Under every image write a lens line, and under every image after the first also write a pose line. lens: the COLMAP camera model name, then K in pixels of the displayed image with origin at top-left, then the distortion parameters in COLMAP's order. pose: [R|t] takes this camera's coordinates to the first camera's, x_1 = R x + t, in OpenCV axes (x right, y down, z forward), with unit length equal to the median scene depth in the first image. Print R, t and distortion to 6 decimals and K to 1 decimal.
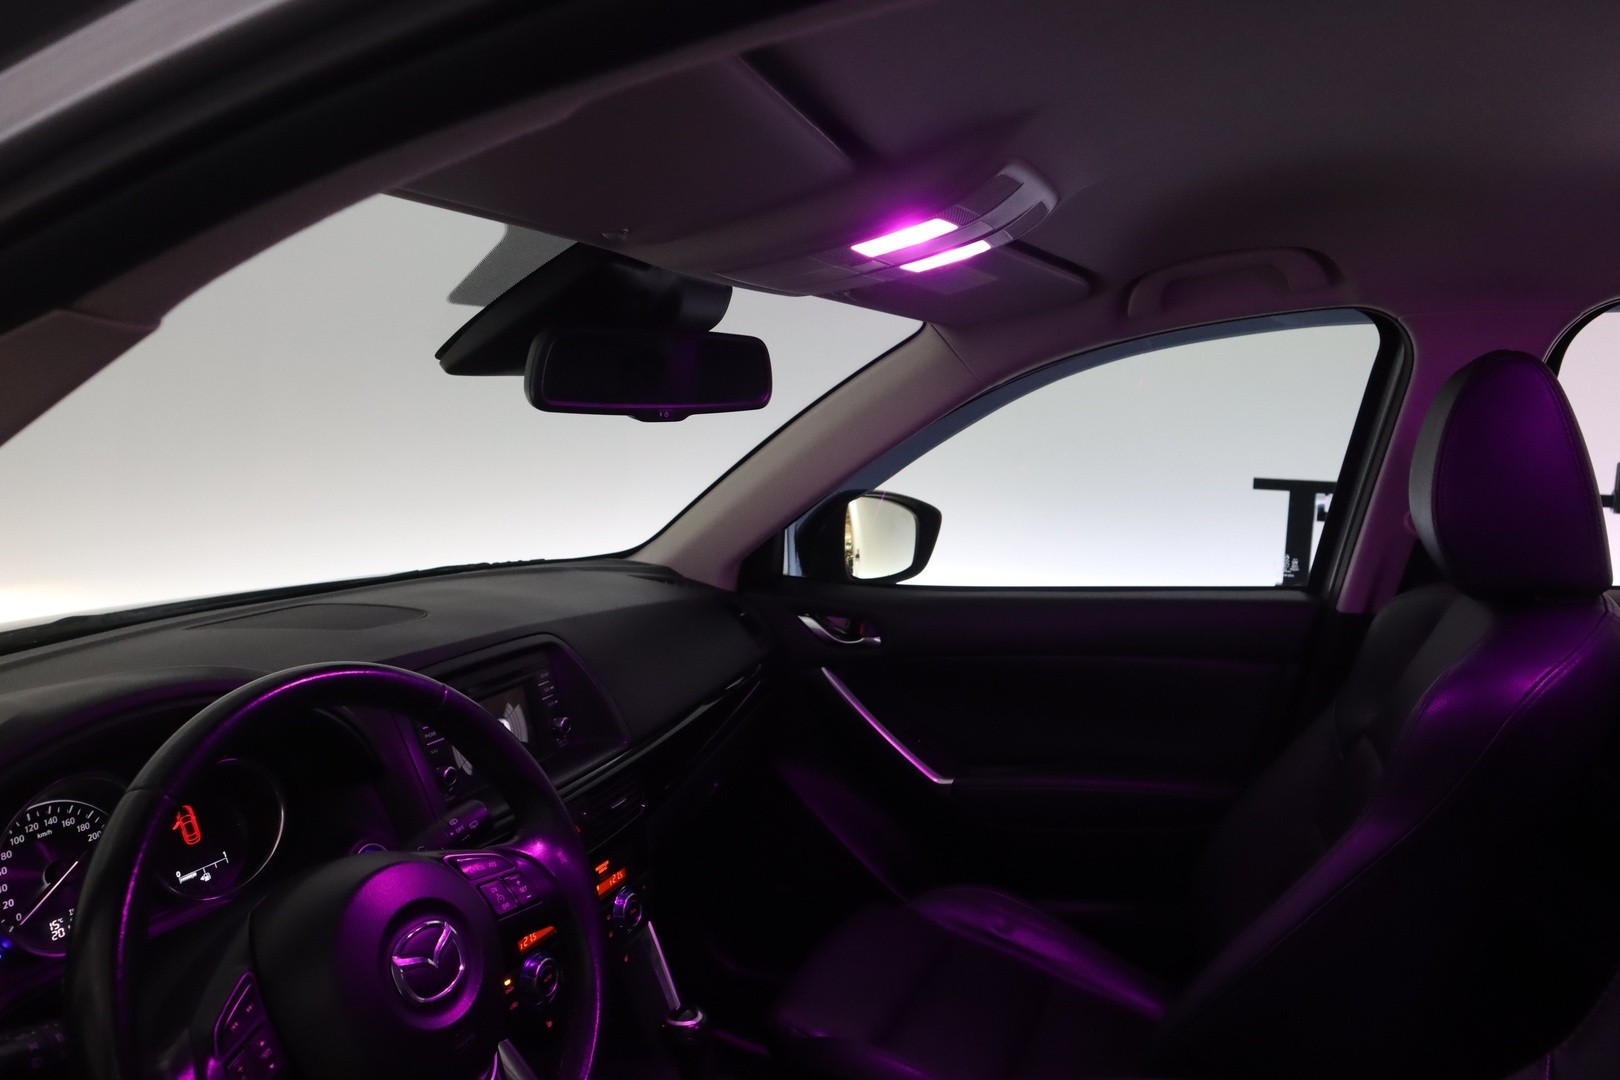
lens RADIAL K [[1108.6, 0, 800.2], [0, 1108.6, 544.1], [0, 0, 1]] dist [0.003064, -0.001311]
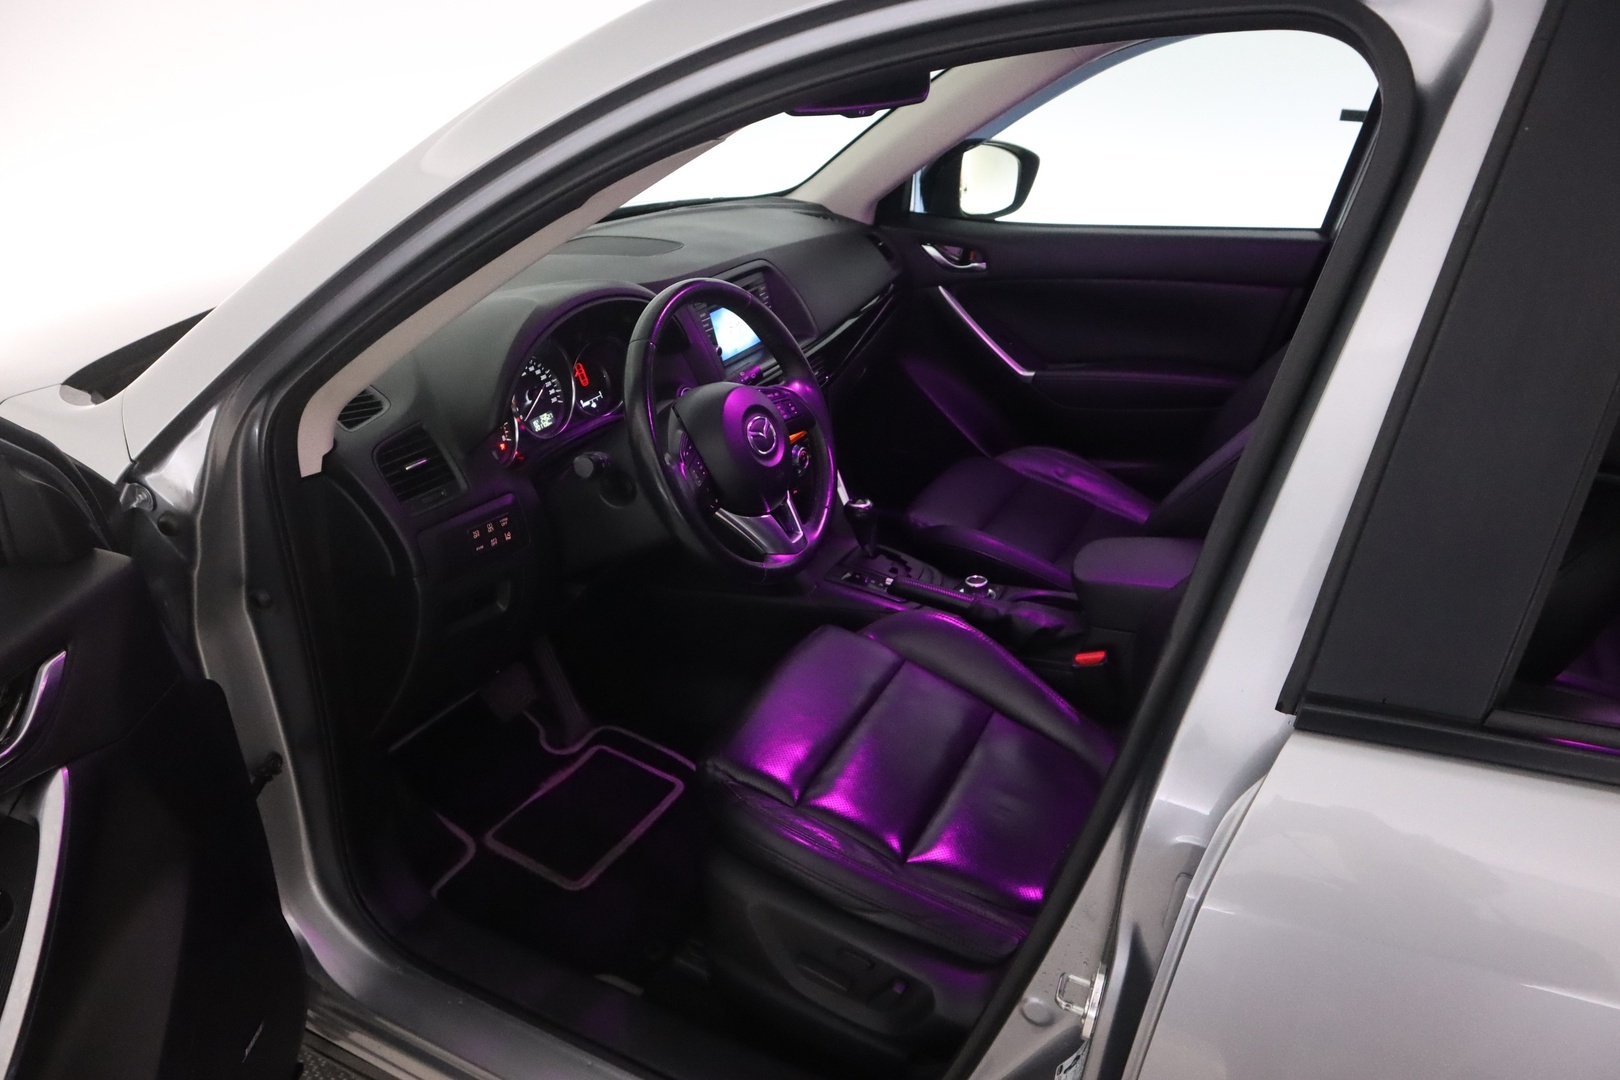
lens RADIAL K [[1108.6, 0, 800.2], [0, 1108.6, 544.1], [0, 0, 1]] dist [0.003064, -0.001311]
pose [[0.997471, 0.027061, -0.065714, -0.052448], [-0.003742, 0.943384, 0.331683, -0.037097], [0.070970, -0.330598, 0.941100, -0.363330]]
